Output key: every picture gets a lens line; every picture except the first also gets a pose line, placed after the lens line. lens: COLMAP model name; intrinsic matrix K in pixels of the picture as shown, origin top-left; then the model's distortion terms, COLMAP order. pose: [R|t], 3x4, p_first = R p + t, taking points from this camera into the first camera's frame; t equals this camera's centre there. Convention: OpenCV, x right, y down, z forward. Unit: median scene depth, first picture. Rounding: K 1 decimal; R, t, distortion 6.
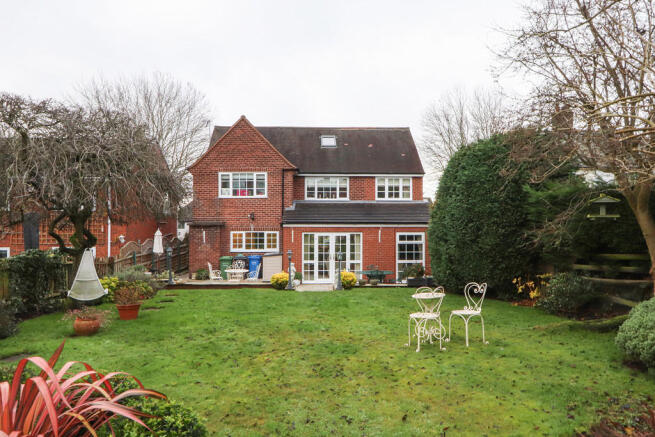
lens RADIAL K [[421.4, 0, 323.3], [0, 421.4, 218.8], [0, 0, 1]] dist [-0.001491, 0.000760]
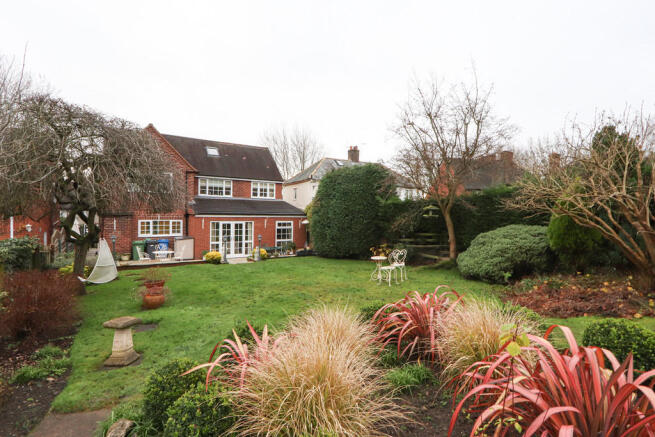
lens RADIAL K [[307.7, 0, 324.6], [0, 307.7, 218.7], [0, 0, 1]] dist [-0.009790, -0.000591]
pose [[0.856520, 0.002970, 0.516105, -0.217191], [-0.020202, 0.999410, 0.027776, -0.008314], [-0.515718, -0.034217, 0.856075, -0.016297]]
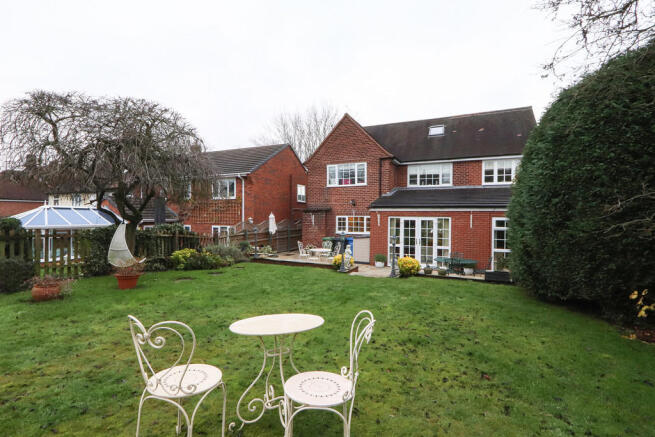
lens RADIAL K [[307.7, 0, 324.6], [0, 307.7, 218.7], [0, 0, 1]] dist [-0.009790, -0.000591]
pose [[0.883798, 0.011731, -0.467721, 0.147497], [-0.001080, 0.999734, 0.023033, 0.018663], [0.467867, -0.019851, 0.883576, 0.236196]]
